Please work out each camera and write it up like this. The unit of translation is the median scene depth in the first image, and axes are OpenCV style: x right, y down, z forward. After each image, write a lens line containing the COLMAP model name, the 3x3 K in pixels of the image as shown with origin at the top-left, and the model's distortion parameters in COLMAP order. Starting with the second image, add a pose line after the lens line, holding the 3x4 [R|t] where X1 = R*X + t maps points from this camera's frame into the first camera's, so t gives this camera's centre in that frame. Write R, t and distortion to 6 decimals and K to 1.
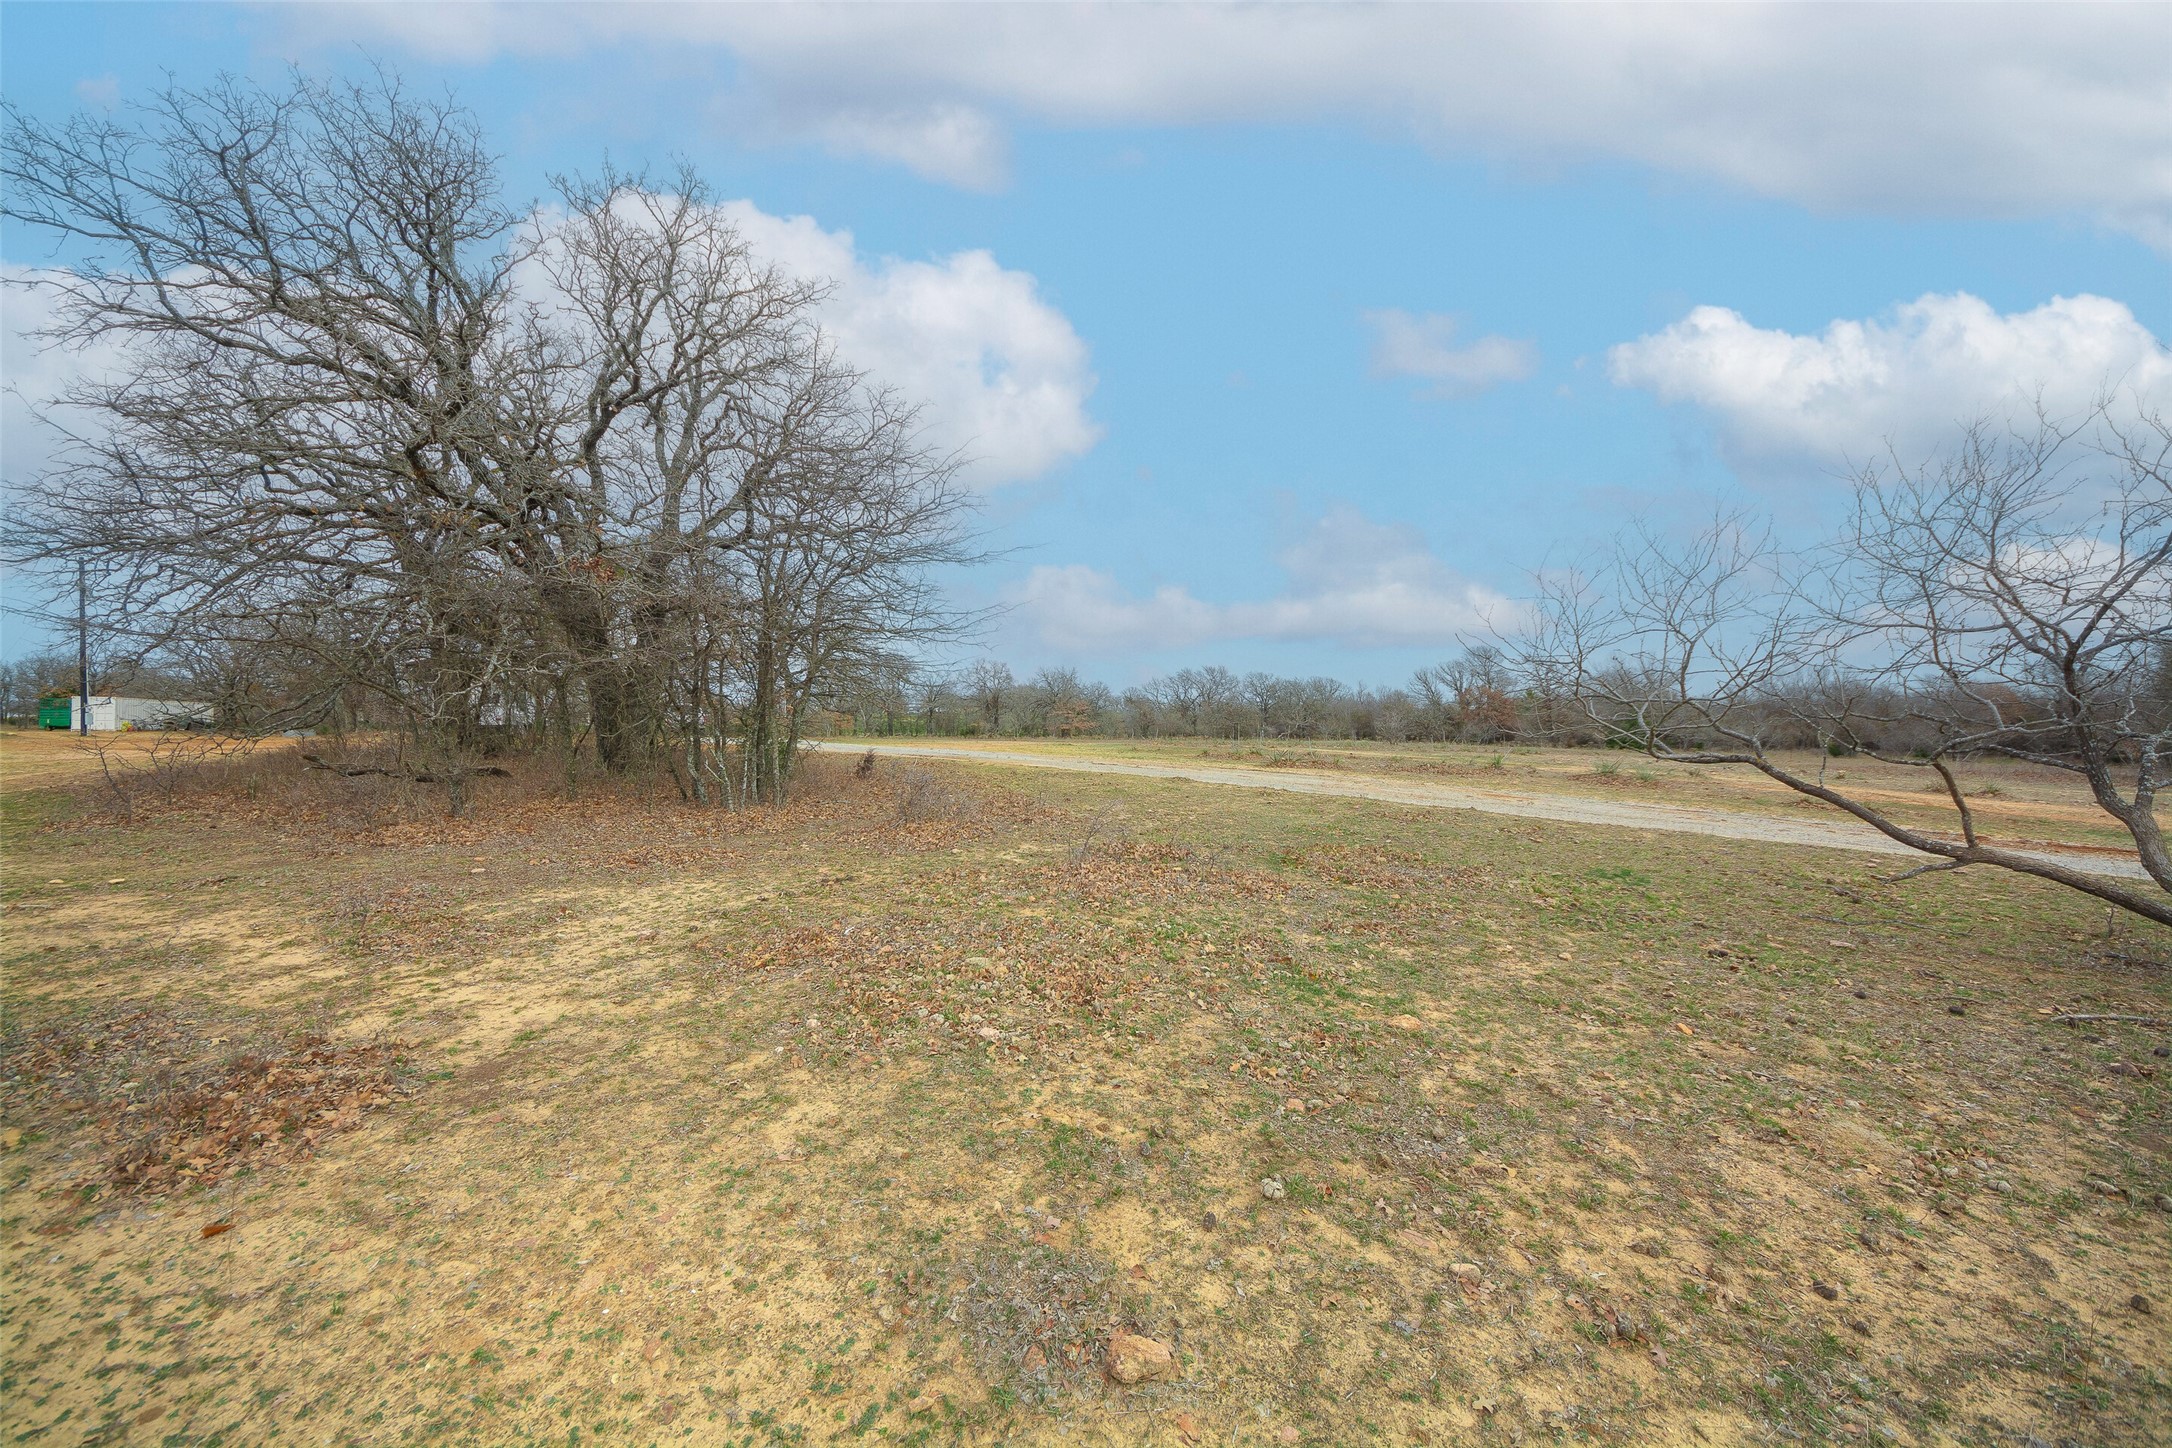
lens RADIAL K [[771.8, 0, 1074.8], [0, 771.8, 728.8], [0, 0, 1]] dist [-0.015694, -0.000693]
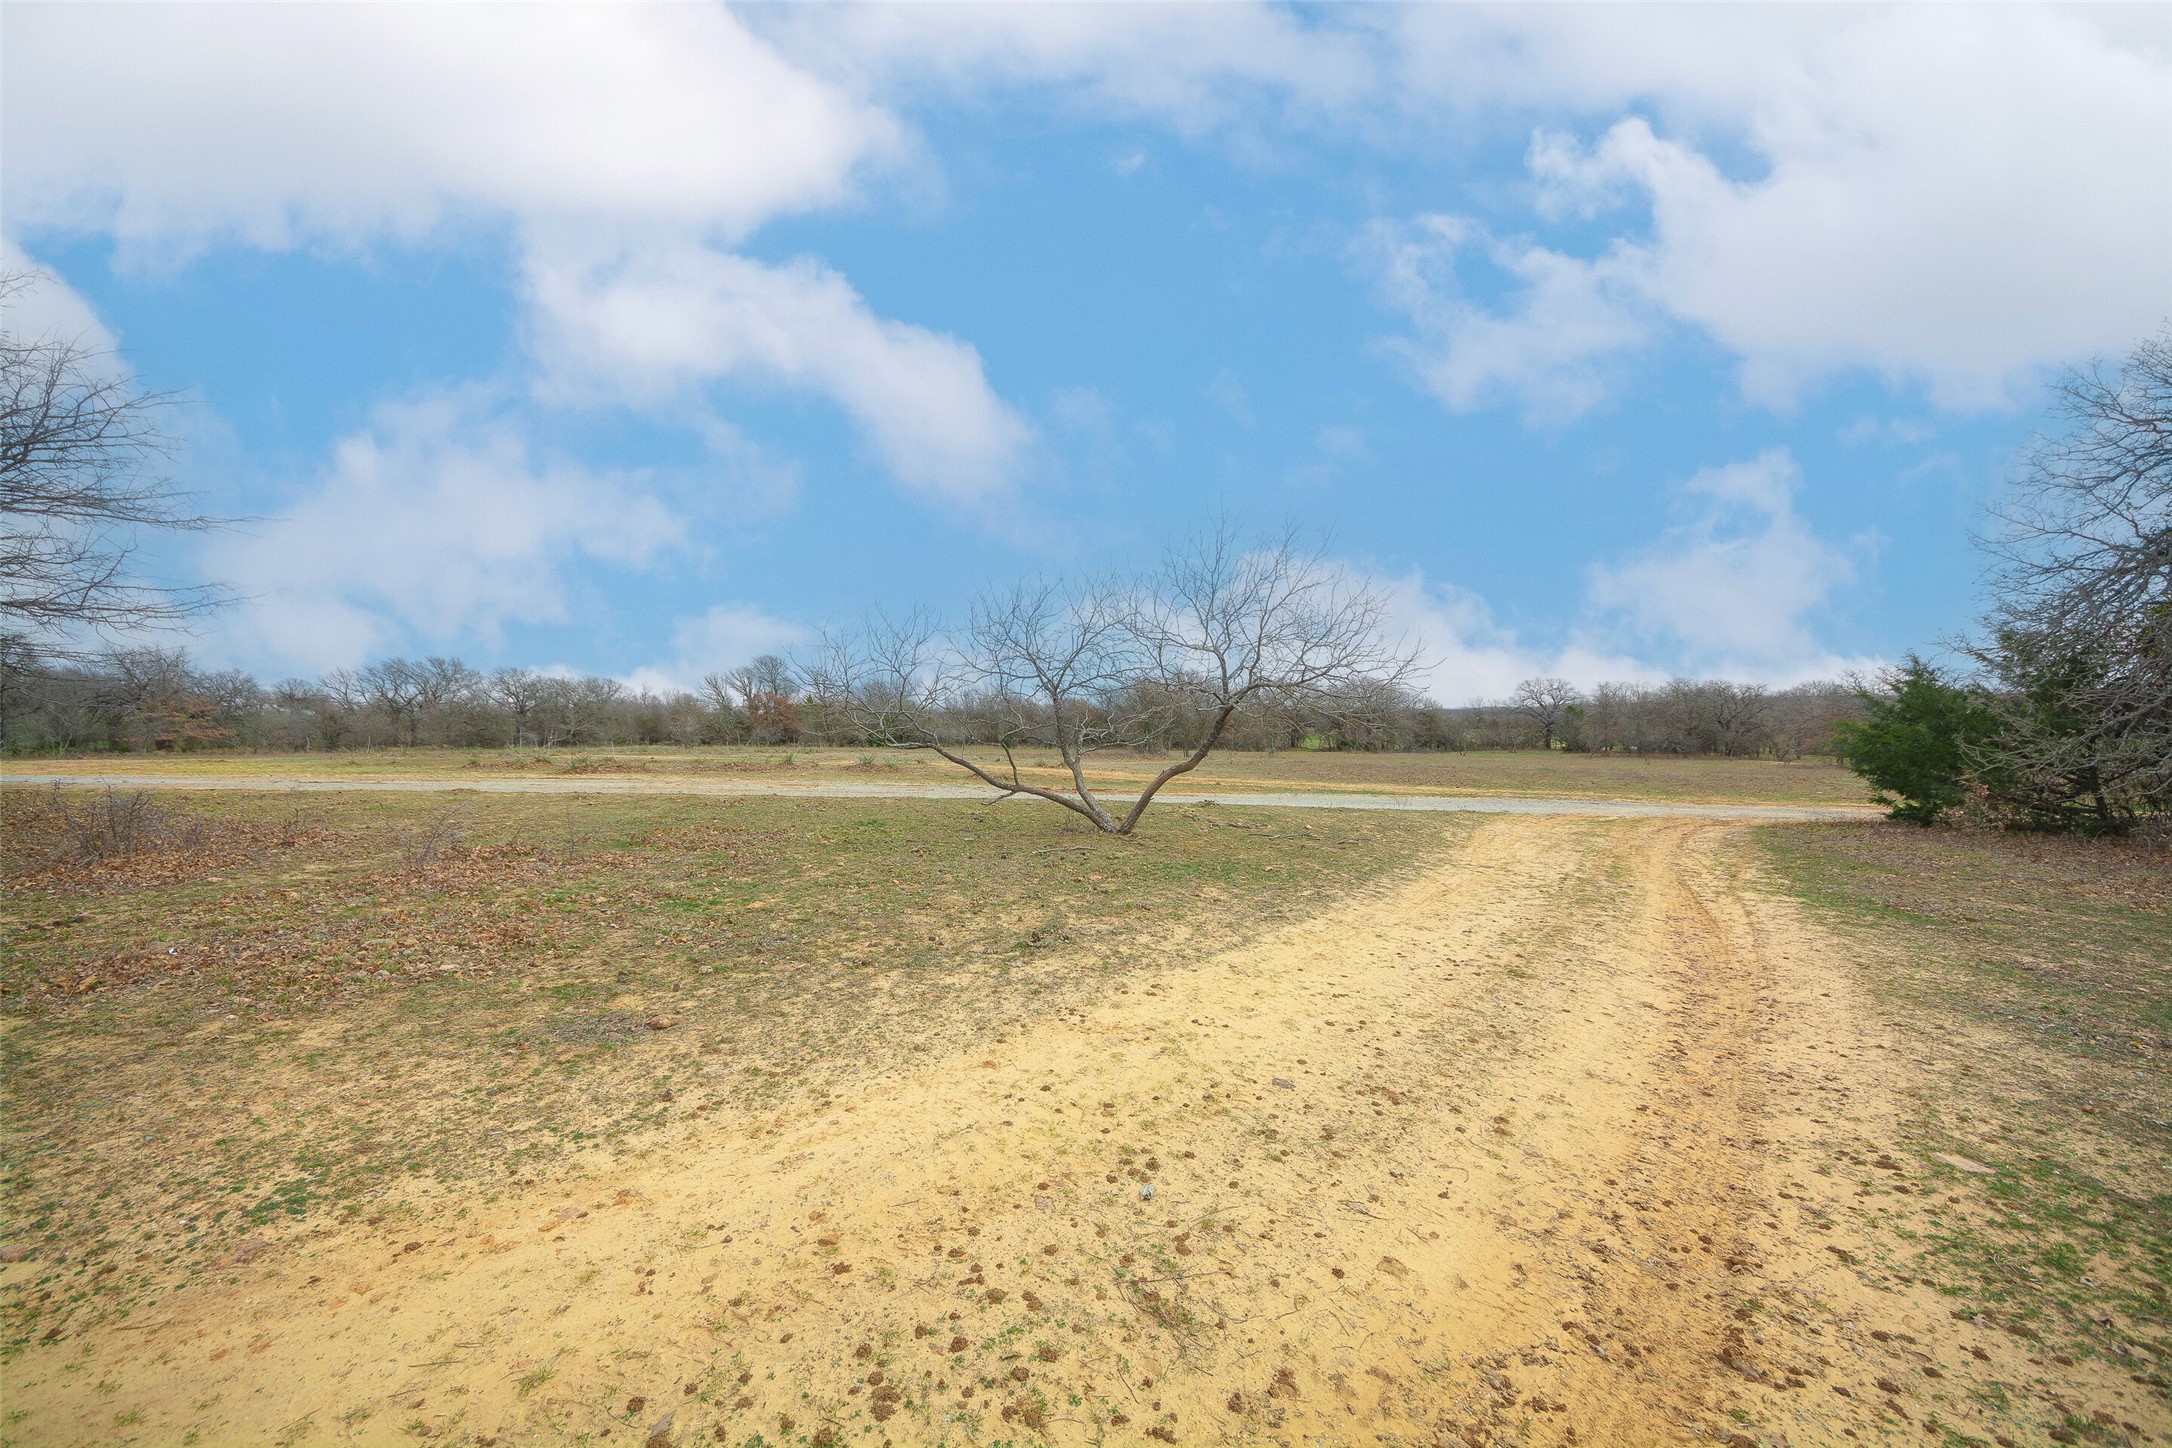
lens RADIAL K [[771.8, 0, 1083.5], [0, 771.8, 729.5], [0, 0, 1]] dist [-0.015694, -0.000693]
pose [[0.639625, -0.008425, 0.768641, -0.087702], [0.011850, 0.999929, 0.001099, 0.000828], [-0.768596, 0.008406, 0.639680, -0.137251]]
